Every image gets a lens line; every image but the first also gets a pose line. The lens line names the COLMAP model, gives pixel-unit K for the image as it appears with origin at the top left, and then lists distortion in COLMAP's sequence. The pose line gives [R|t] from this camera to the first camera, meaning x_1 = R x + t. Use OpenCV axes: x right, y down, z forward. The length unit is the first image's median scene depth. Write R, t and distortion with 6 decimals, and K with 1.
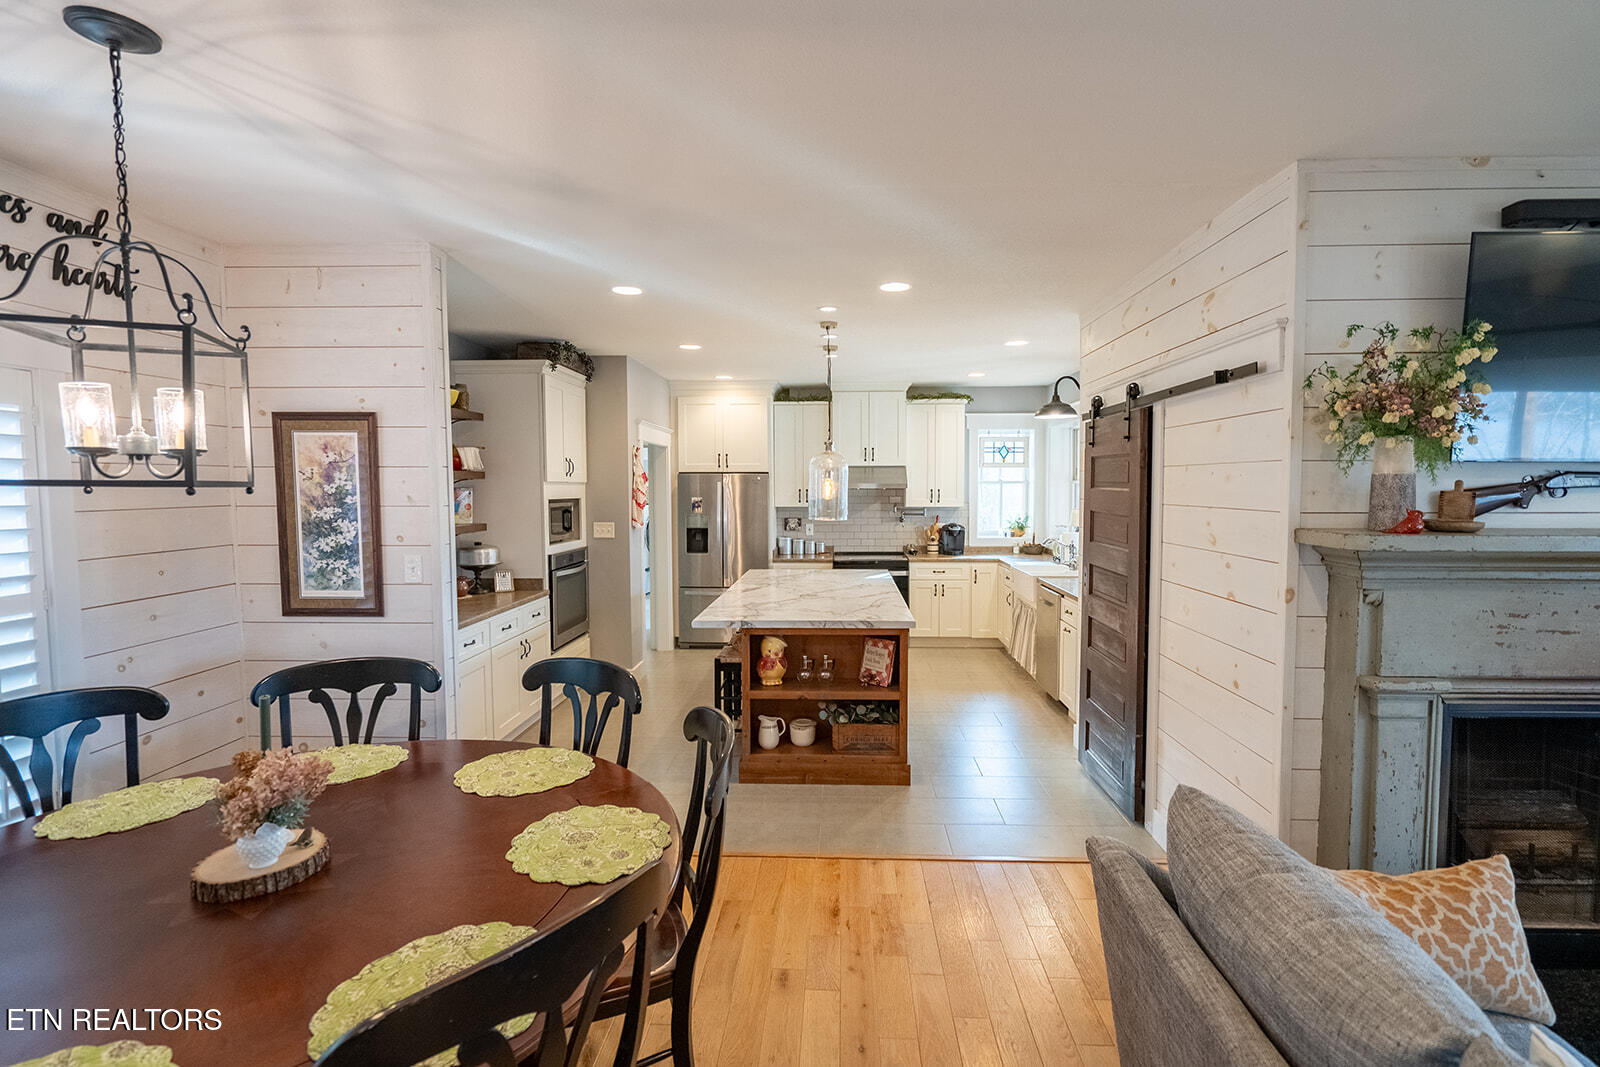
lens RADIAL K [[750.4, 0, 823.8], [0, 750.4, 525.0], [0, 0, 1]] dist [0.000251, 0.000133]
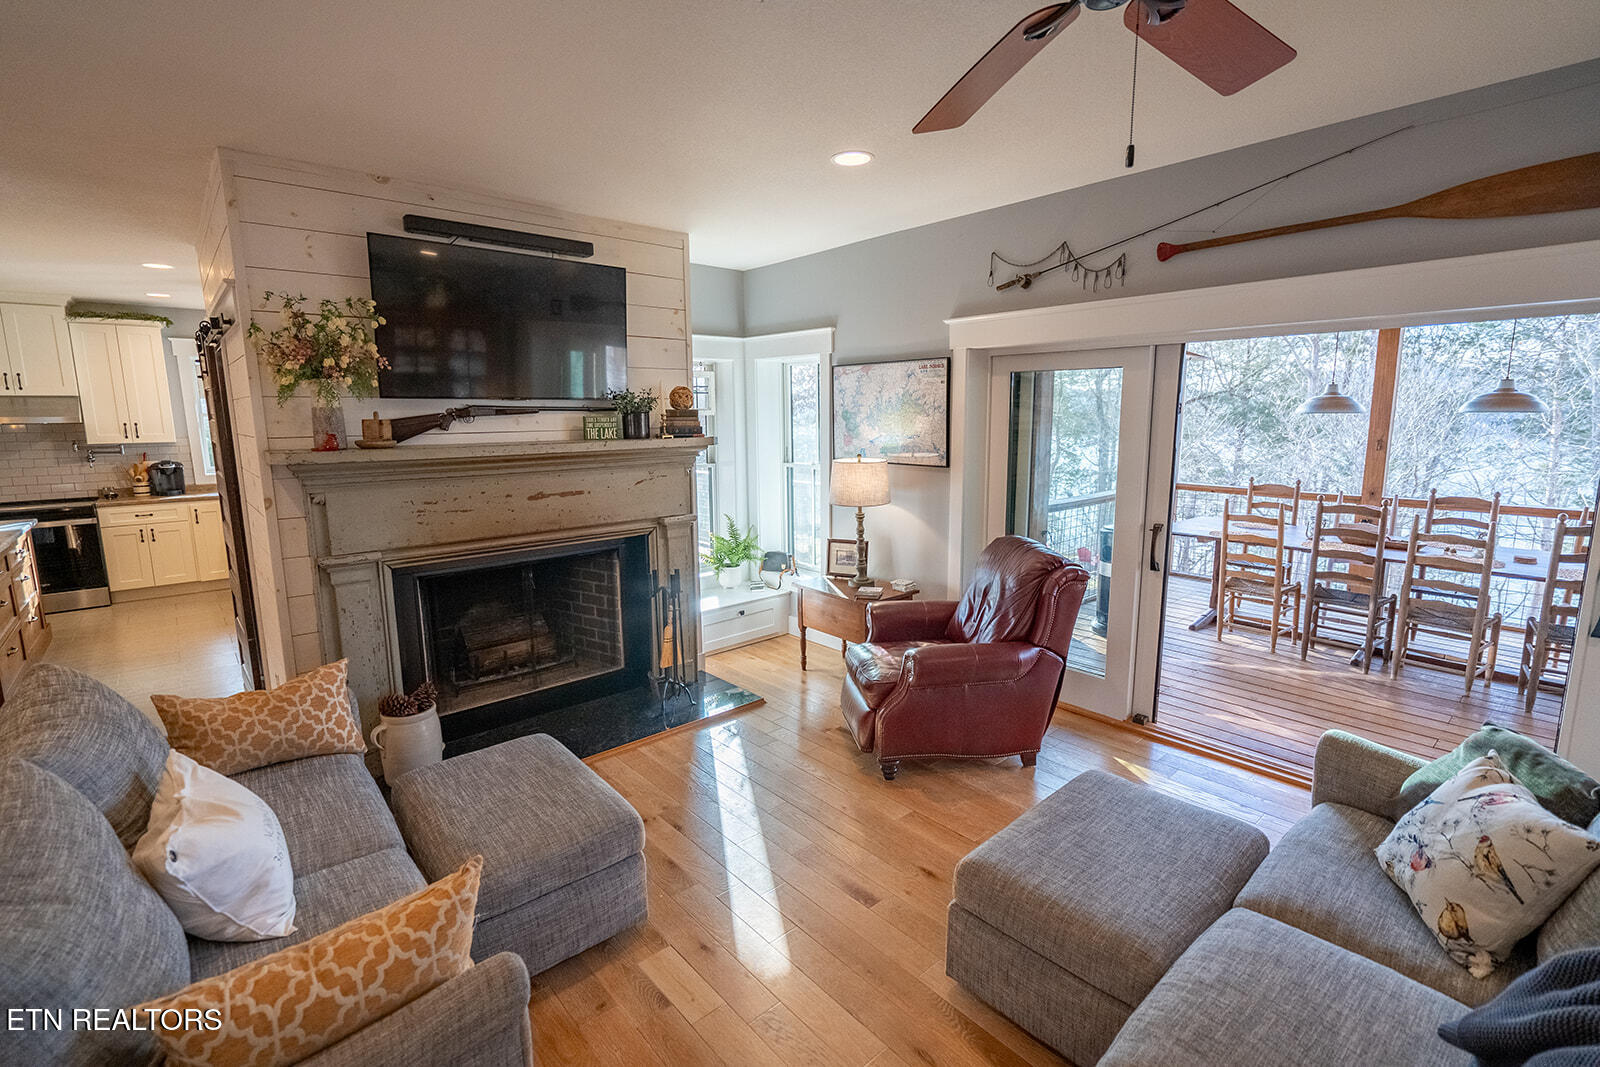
lens RADIAL K [[722.3, 0, 801.0], [0, 722.3, 524.9], [0, 0, 1]] dist [-0.002519, 0.000214]
pose [[0.736006, -0.110240, 0.667938, 0.222167], [0.044725, 0.992415, 0.114510, 0.014279], [-0.675496, -0.054407, 0.735354, -0.246801]]
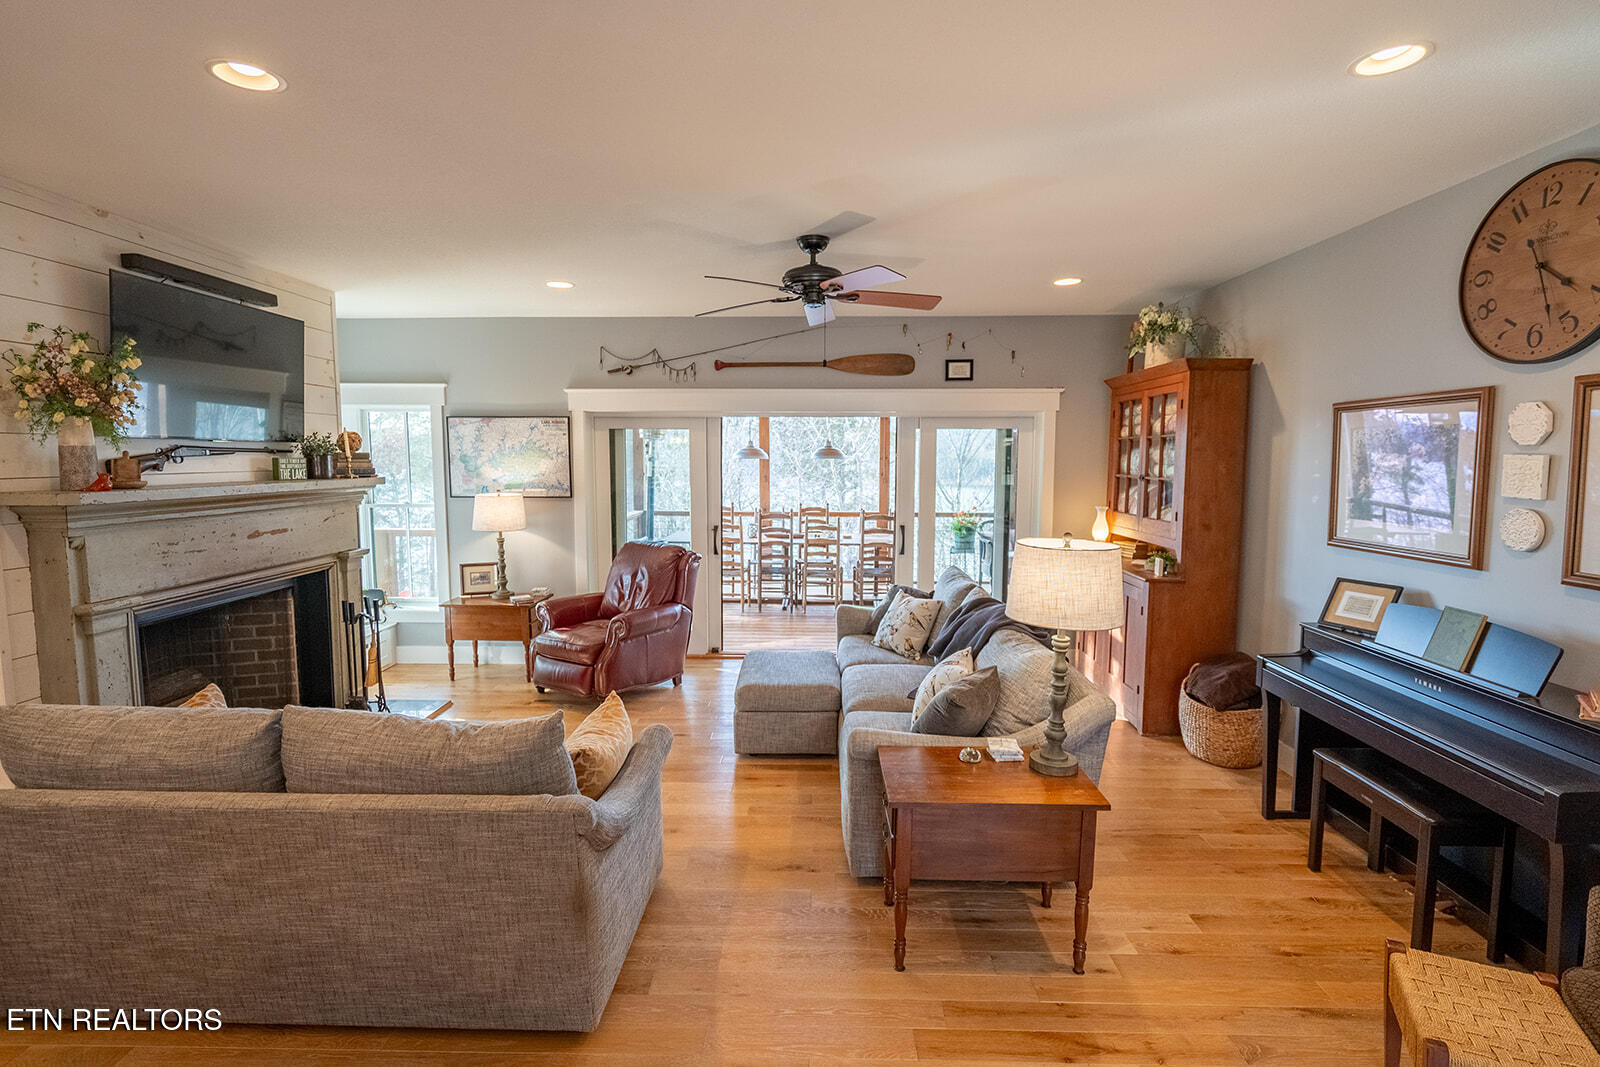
lens RADIAL K [[762.4, 0, 796.5], [0, 762.4, 527.9], [0, 0, 1]] dist [0.001591, 0.000287]
pose [[-0.001731, -0.093306, 0.995636, -0.247995], [0.054483, 0.994150, 0.093261, 0.007481], [-0.998513, 0.054407, 0.003363, -0.099265]]
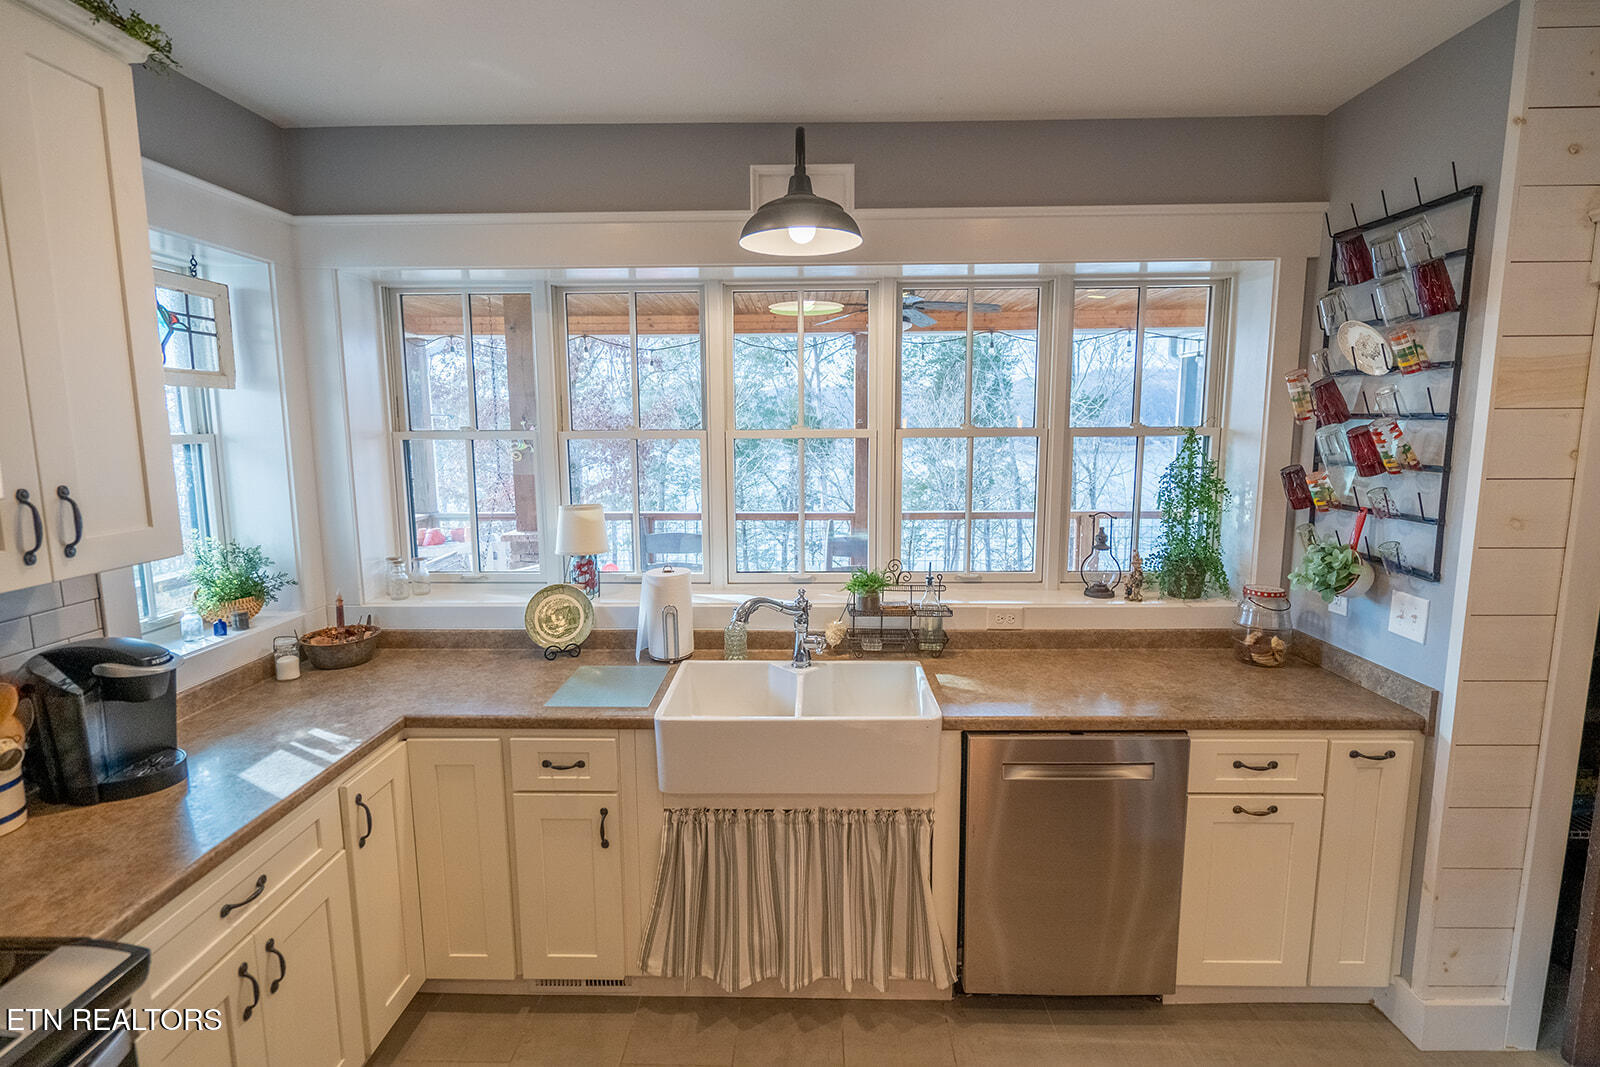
lens RADIAL K [[734.5, 0, 799.2], [0, 734.5, 513.4], [0, 0, 1]] dist [-0.000755, 0.000109]
pose [[-0.008471, -0.125951, 0.992000, -0.043372], [0.058917, 0.990250, 0.126232, -0.079824], [-0.998227, 0.059516, -0.000968, 1.213678]]
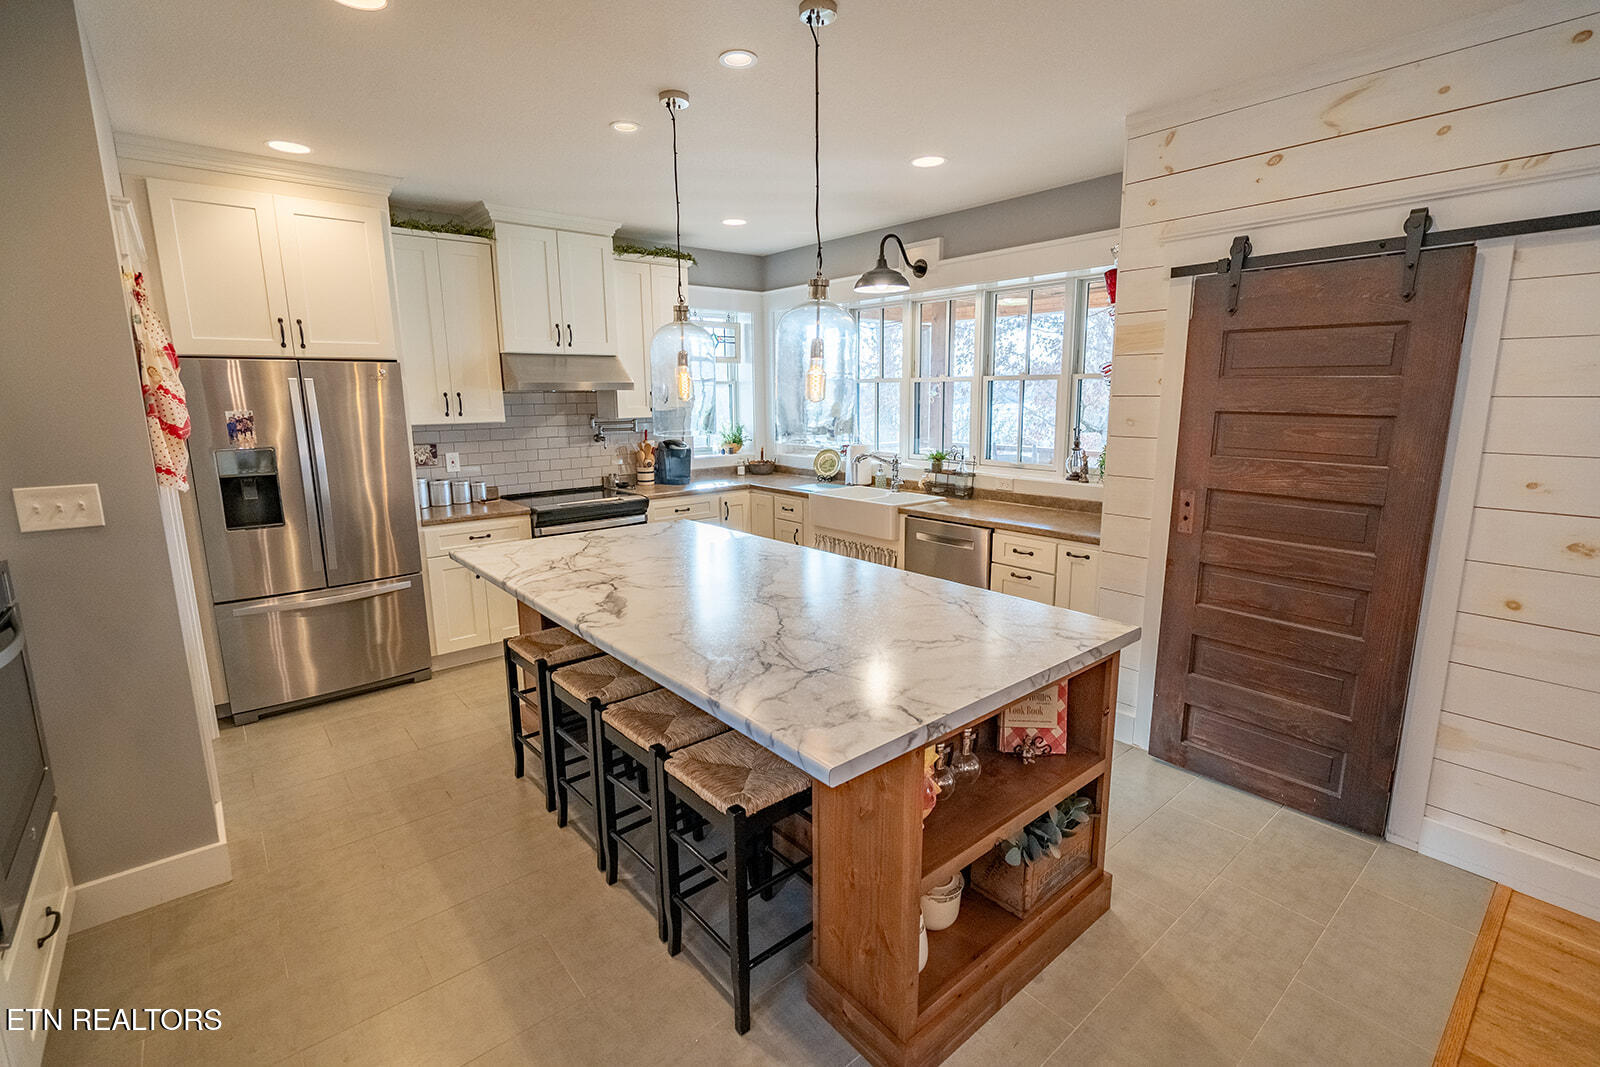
lens RADIAL K [[722.3, 0, 801.0], [0, 722.3, 524.9], [0, 0, 1]] dist [-0.002519, 0.000214]
pose [[0.748888, -0.125267, 0.650750, -0.296651], [0.042985, 0.989086, 0.140928, -0.021142], [-0.661301, -0.077567, 0.746099, 0.601308]]
